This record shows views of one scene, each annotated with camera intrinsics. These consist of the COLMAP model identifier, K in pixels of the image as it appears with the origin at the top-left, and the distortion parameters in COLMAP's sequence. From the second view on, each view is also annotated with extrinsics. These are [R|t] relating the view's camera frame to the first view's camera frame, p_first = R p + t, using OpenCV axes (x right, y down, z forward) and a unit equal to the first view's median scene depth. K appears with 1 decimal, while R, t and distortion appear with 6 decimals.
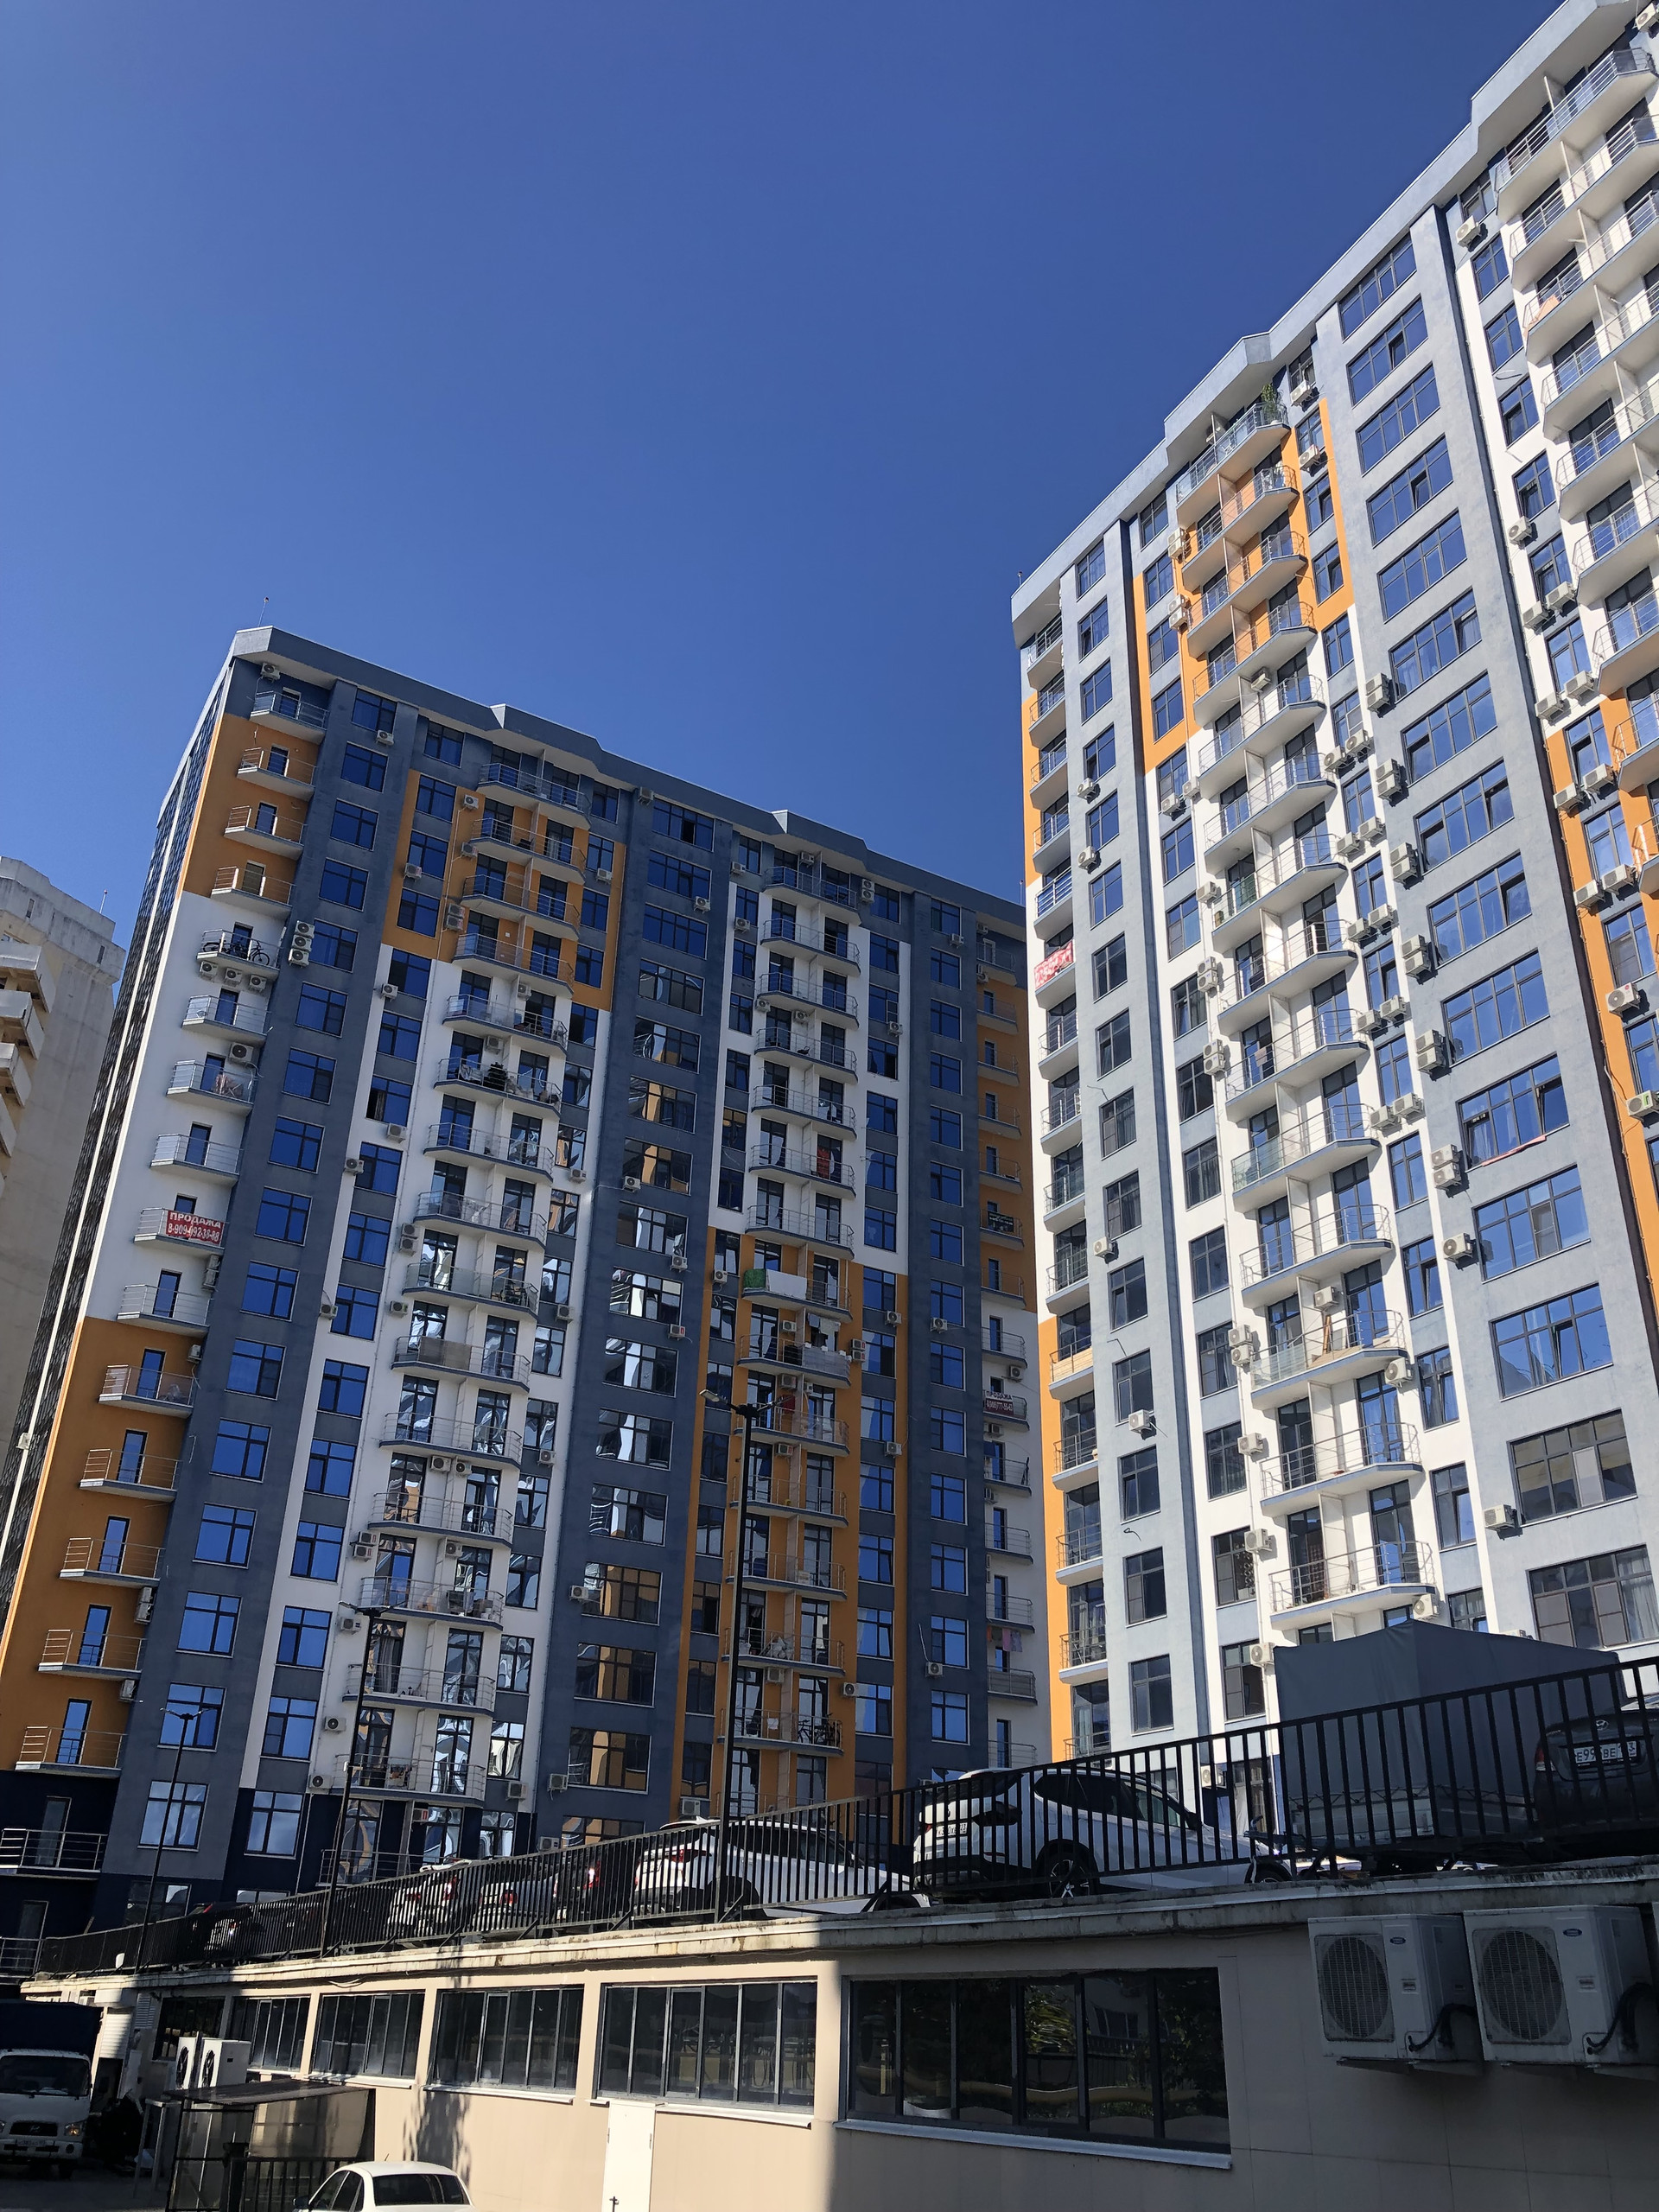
lens RADIAL K [[1788.3, 0, 834.2], [0, 1788.3, 1134.2], [0, 0, 1]] dist [-0.012603, -0.010185]
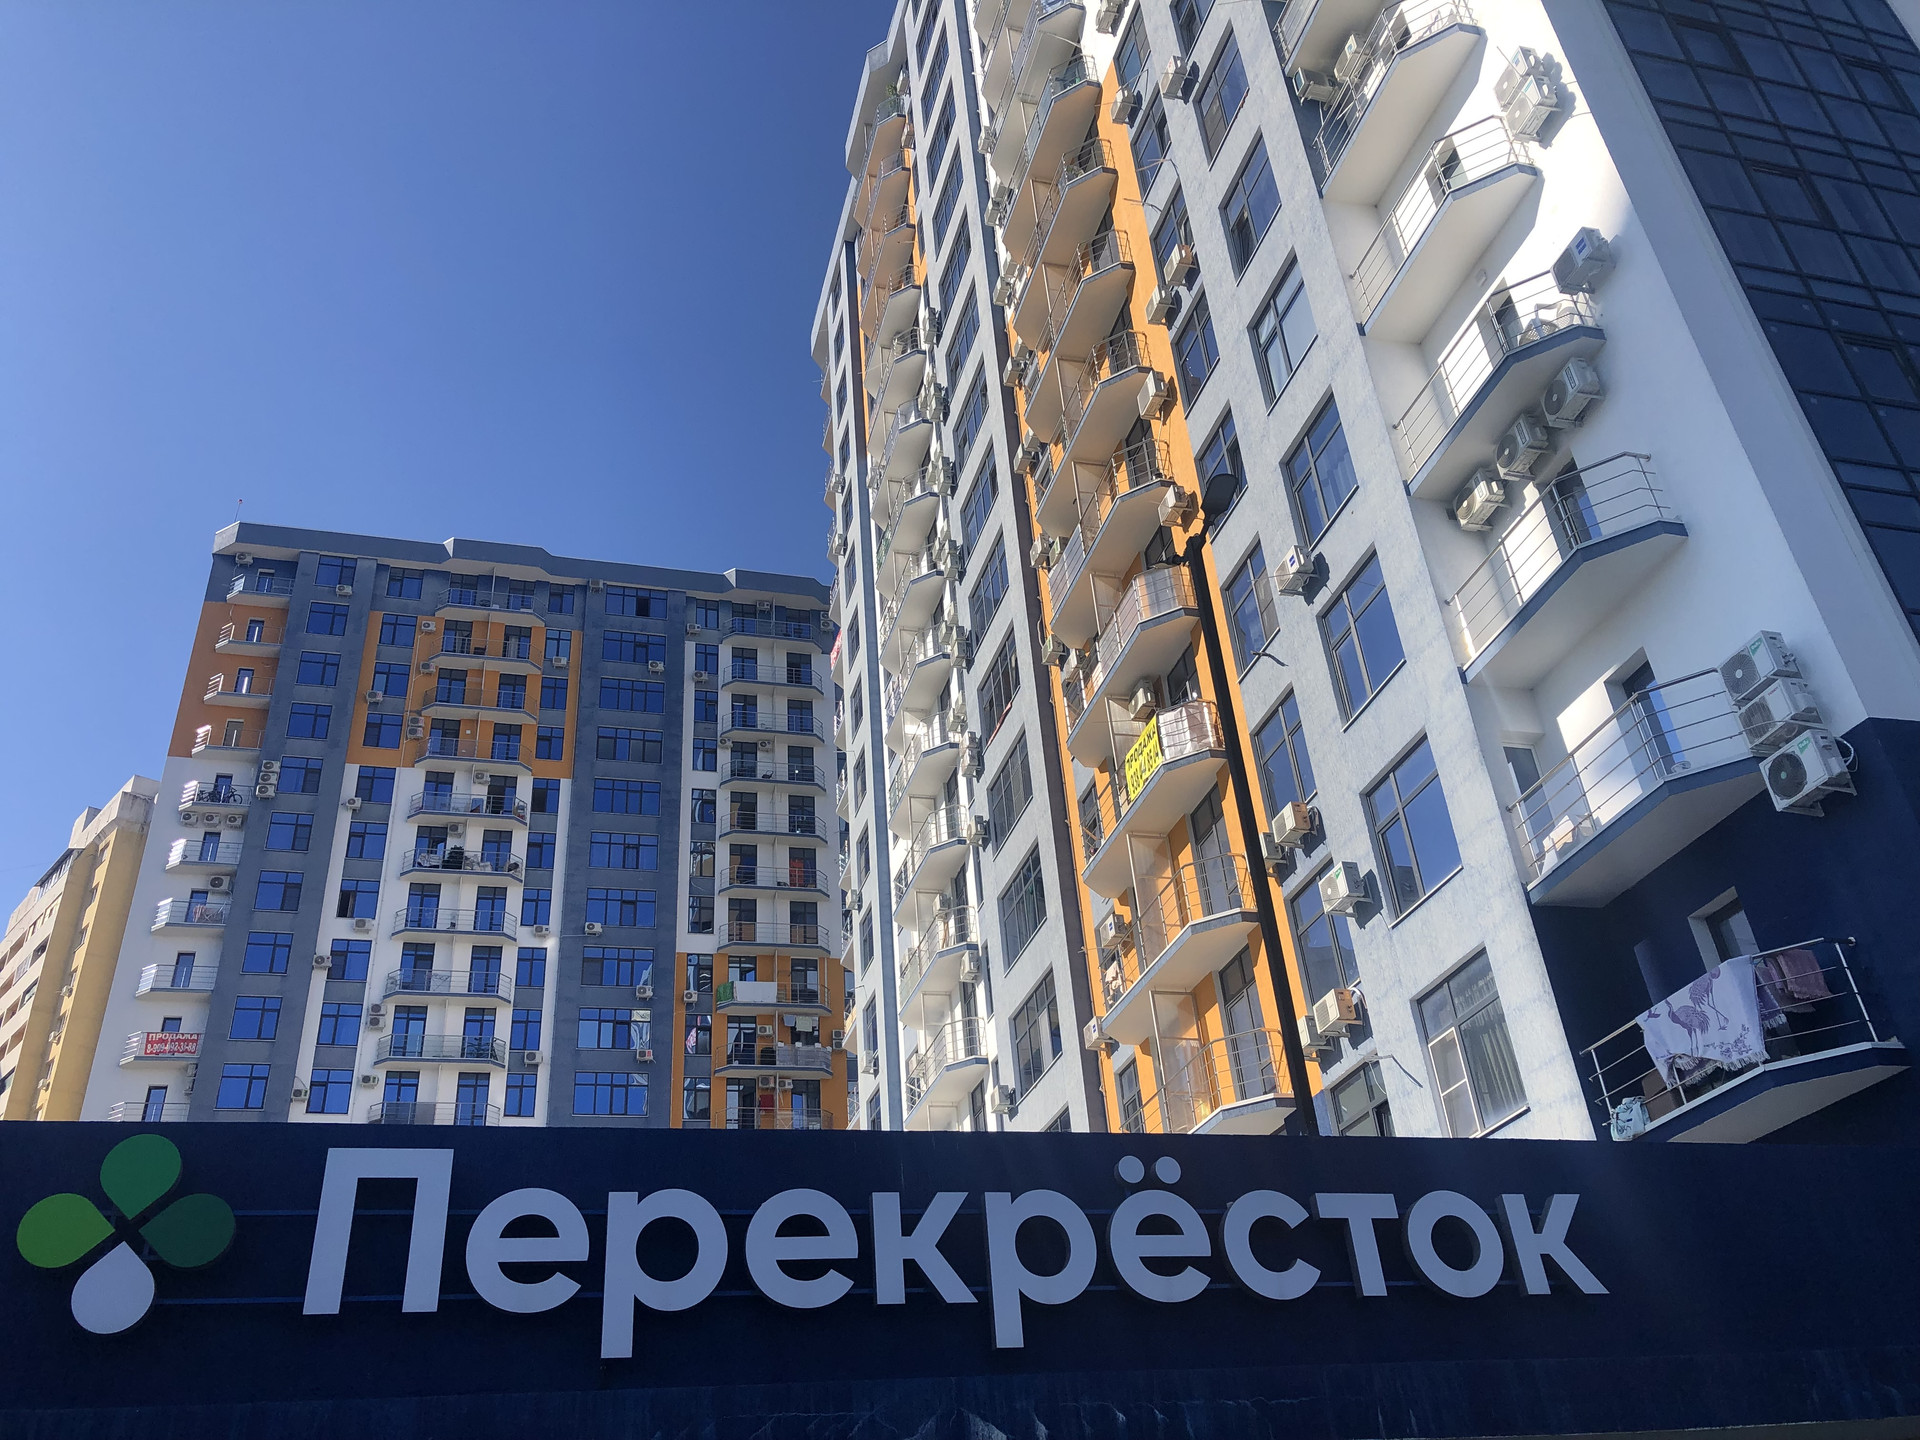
lens RADIAL K [[1552.2, 0, 960.0], [0, 1552.2, 720.0], [0, 0, 1]] dist [-0.012603, -0.010185]
pose [[0.958677, -0.220991, -0.179167, 0.295021], [0.202819, 0.972521, -0.114310, 0.056709], [0.199506, 0.073248, 0.977155, 0.101913]]
